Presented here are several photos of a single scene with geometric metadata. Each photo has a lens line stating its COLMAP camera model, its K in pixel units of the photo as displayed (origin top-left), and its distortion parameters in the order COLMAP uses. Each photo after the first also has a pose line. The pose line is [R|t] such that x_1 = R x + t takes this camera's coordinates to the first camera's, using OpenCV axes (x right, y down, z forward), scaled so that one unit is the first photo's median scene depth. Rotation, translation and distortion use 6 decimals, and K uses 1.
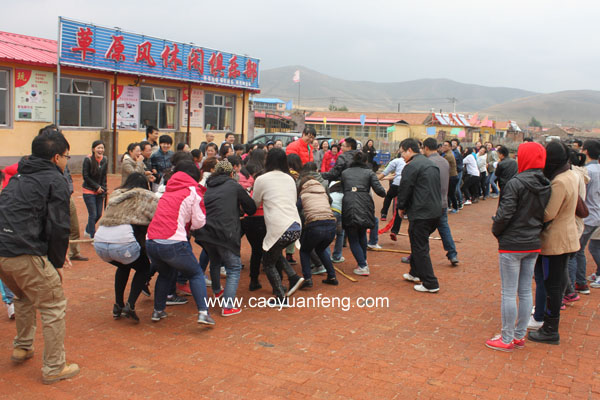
lens RADIAL K [[574.9, 0, 300.0], [0, 574.9, 200.0], [0, 0, 1]] dist [-0.141556, 0.153761]
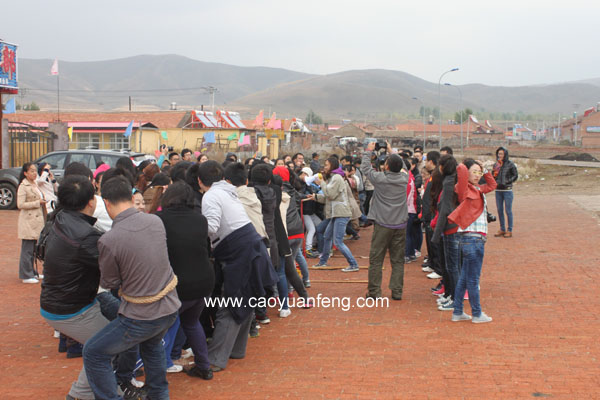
lens RADIAL K [[893.3, 0, 300.0], [0, 893.3, 200.0], [0, 0, 1]] dist [0.110563, 0.015274]
pose [[0.926757, -0.055941, 0.371472, -0.204067], [0.074287, 0.996614, -0.035251, 0.011537], [-0.368242, 0.060265, 0.927775, -0.188393]]
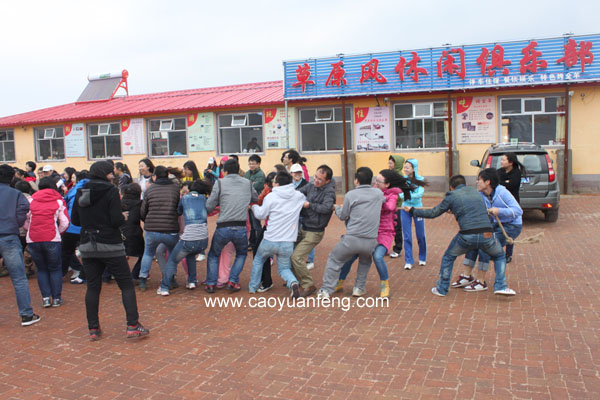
lens RADIAL K [[528.8, 0, 300.0], [0, 528.8, 200.0], [0, 0, 1]] dist [-0.172225, 0.172566]
pose [[0.131291, 0.070964, -0.988801, 0.542960], [-0.071842, 0.995493, 0.061906, -0.081285], [0.988737, 0.062910, 0.135797, 0.702978]]
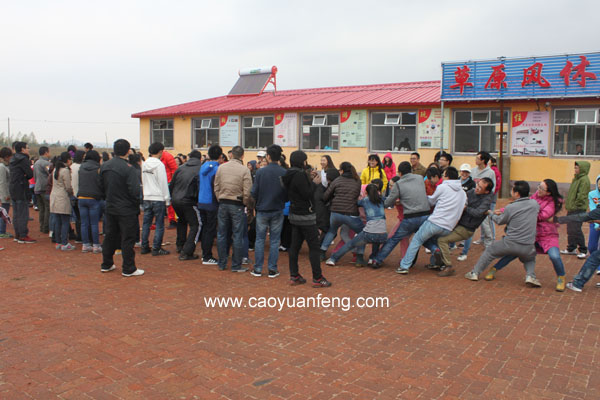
lens RADIAL K [[528.8, 0, 300.0], [0, 528.8, 200.0], [0, 0, 1]] dist [-0.172225, 0.172566]
pose [[-0.086382, 0.076074, -0.993353, 0.567716], [-0.119069, 0.989145, 0.086106, -0.072818], [0.989121, 0.125716, -0.076386, 0.638431]]
